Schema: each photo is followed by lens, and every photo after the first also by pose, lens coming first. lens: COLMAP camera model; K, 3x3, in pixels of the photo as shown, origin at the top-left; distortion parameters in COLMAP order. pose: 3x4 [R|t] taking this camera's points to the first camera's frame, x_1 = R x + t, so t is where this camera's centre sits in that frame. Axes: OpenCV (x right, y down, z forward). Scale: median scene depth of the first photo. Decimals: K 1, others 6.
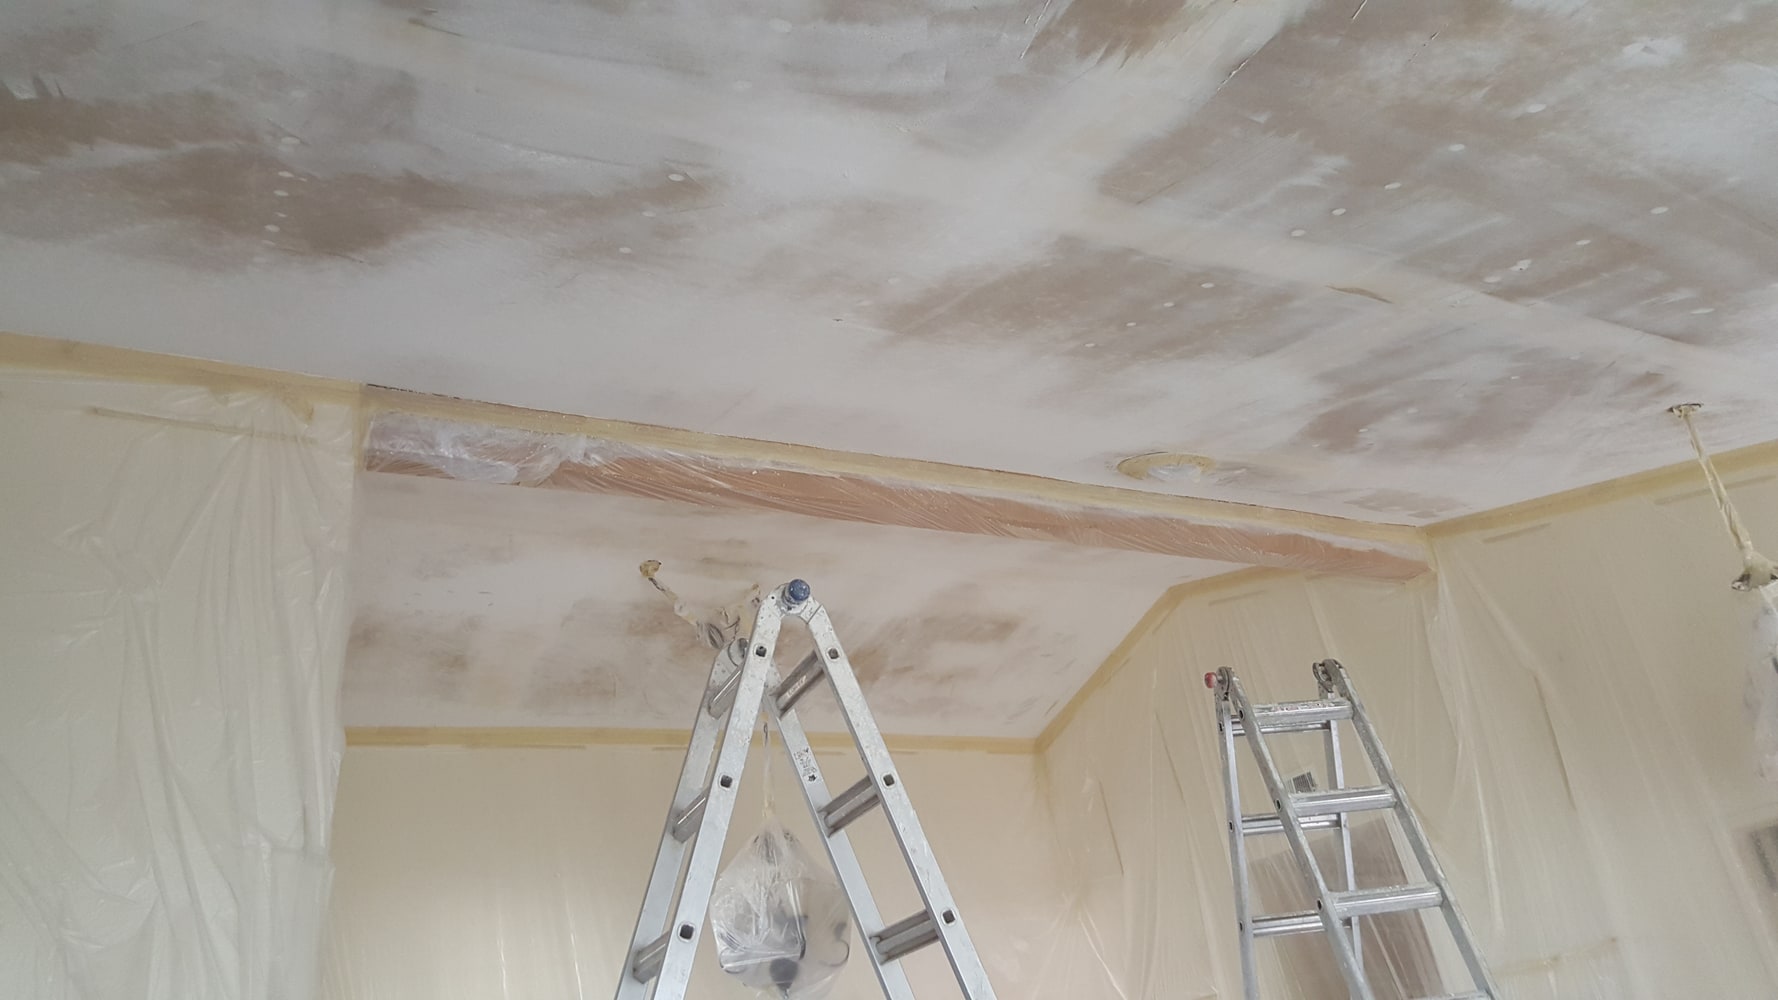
lens RADIAL K [[1389.6, 0, 889.0], [0, 1389.6, 500.0], [0, 0, 1]] dist [0.075214, -0.002225]
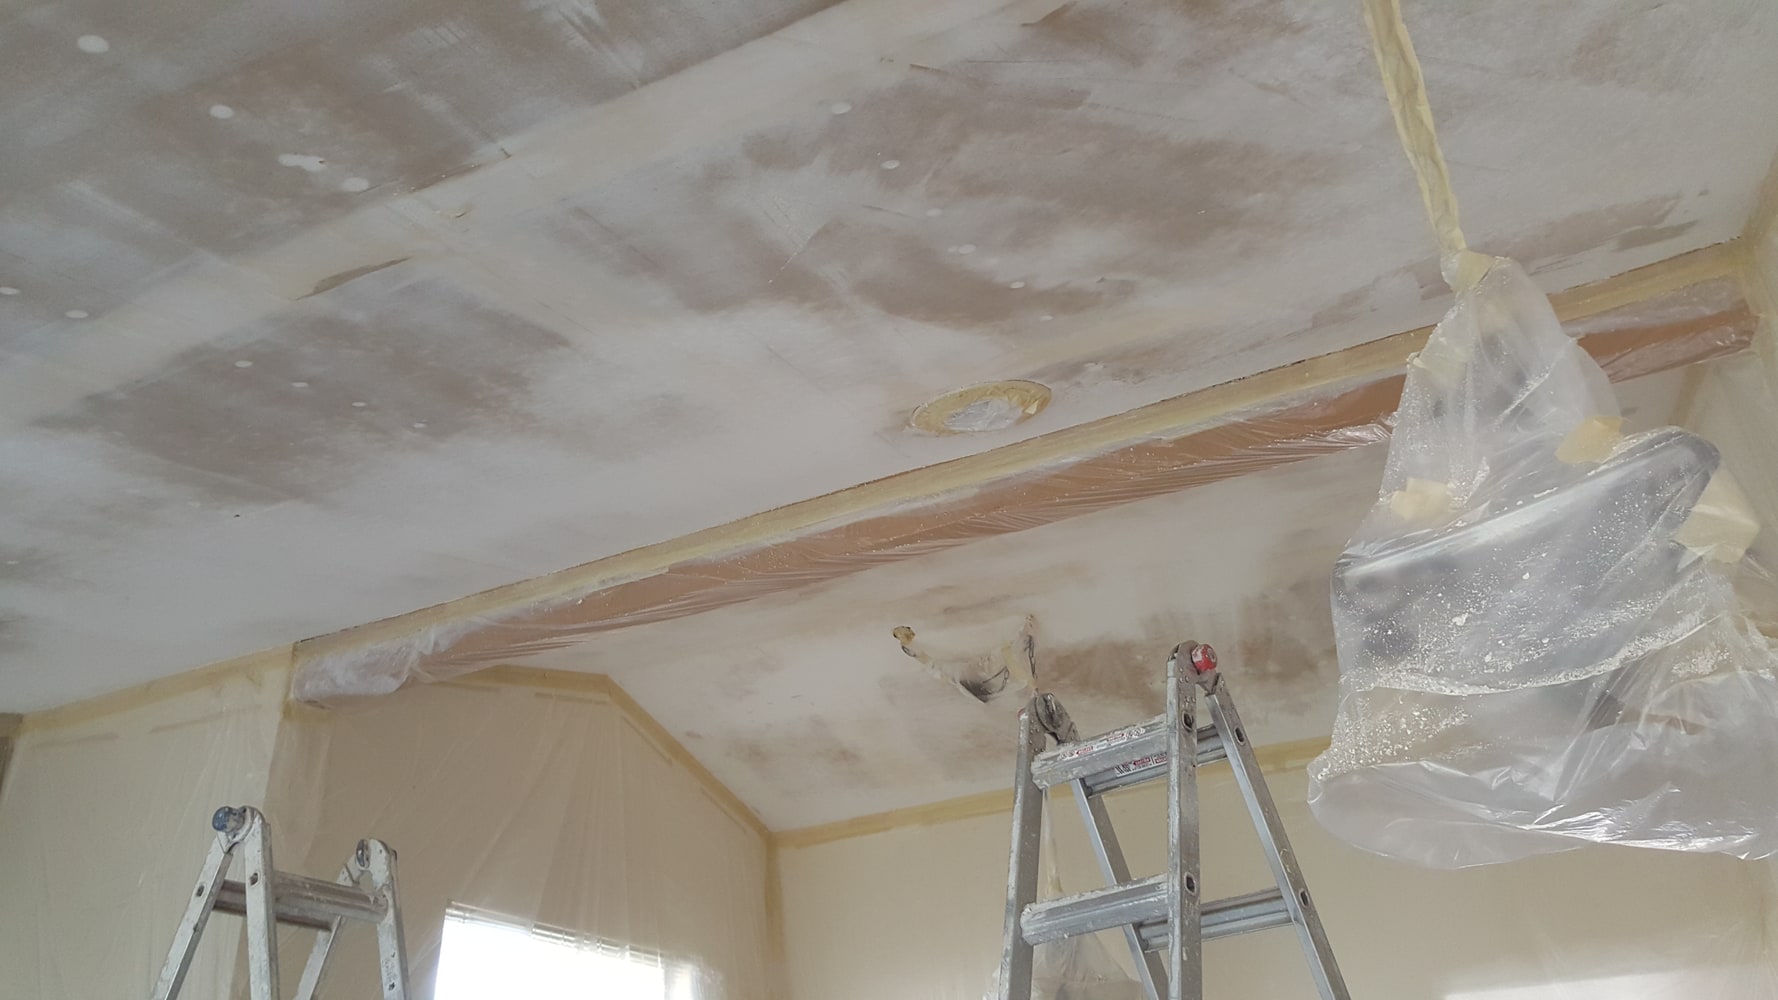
lens RADIAL K [[1389.6, 0, 889.0], [0, 1389.6, 500.0], [0, 0, 1]] dist [0.075214, -0.002225]
pose [[0.532043, -0.276452, -0.800315, 0.721017], [0.320402, 0.940646, -0.111925, 0.080357], [0.783755, -0.196874, 0.589040, 0.578428]]
